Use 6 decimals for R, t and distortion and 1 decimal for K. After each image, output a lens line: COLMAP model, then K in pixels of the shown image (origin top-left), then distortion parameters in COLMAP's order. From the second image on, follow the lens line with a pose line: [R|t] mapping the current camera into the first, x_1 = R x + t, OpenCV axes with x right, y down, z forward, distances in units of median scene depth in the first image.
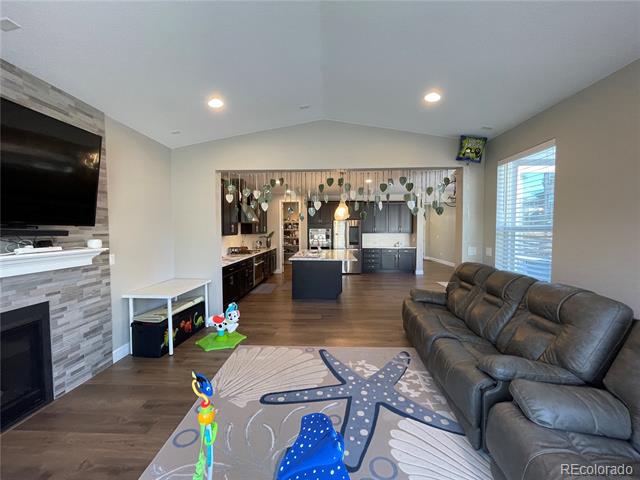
lens RADIAL K [[256.1, 0, 320.0], [0, 256.1, 240.0], [0, 0, 1]] dist [-0.000068, -0.000165]
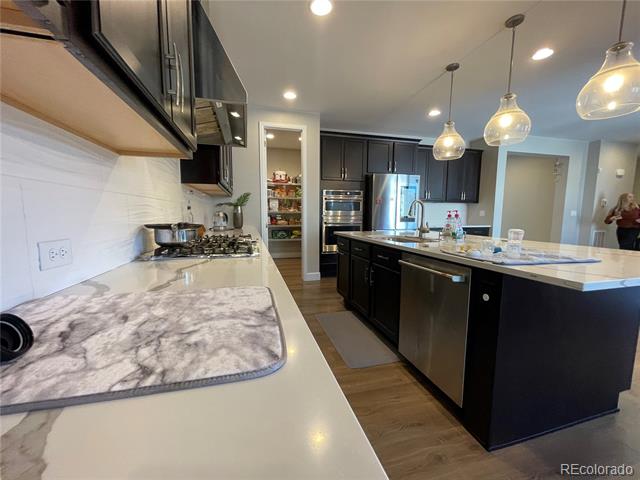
lens RADIAL K [[256.5, 0, 318.5], [0, 256.5, 237.8], [0, 0, 1]] dist [-0.000797, -0.000326]
pose [[0.954094, -0.020986, 0.298770, -0.201422], [0.004791, 0.998484, 0.054835, 0.021288], [-0.299468, -0.050886, 0.952749, 0.535015]]
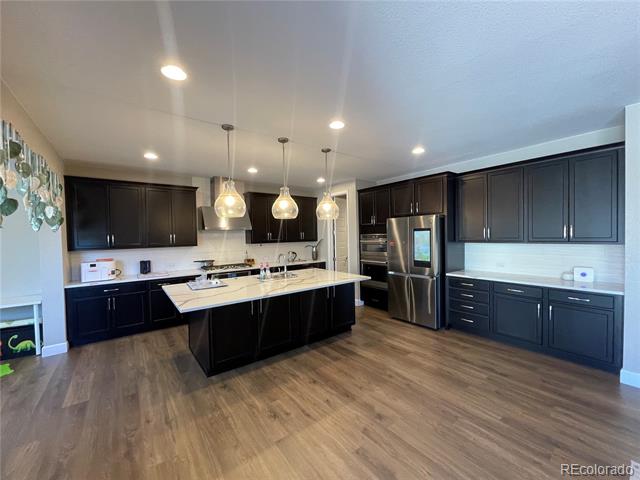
lens RADIAL K [[256.5, 0, 318.5], [0, 256.5, 237.8], [0, 0, 1]] dist [-0.000797, -0.000326]
pose [[0.638514, 0.004606, -0.769596, 0.386361], [-0.012227, 0.999917, -0.004160, -0.032699], [0.769513, 0.012066, 0.638517, 0.526455]]
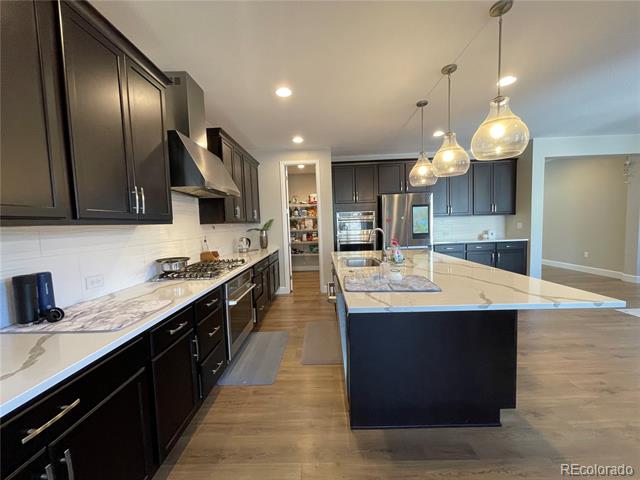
lens RADIAL K [[256.1, 0, 320.0], [0, 256.1, 240.0], [0, 0, 1]] dist [-0.000068, -0.000165]
pose [[0.999273, -0.033252, 0.018668, -0.090346], [0.032734, 0.999089, 0.027396, -0.000754], [-0.019562, -0.026765, 0.999450, 0.444833]]
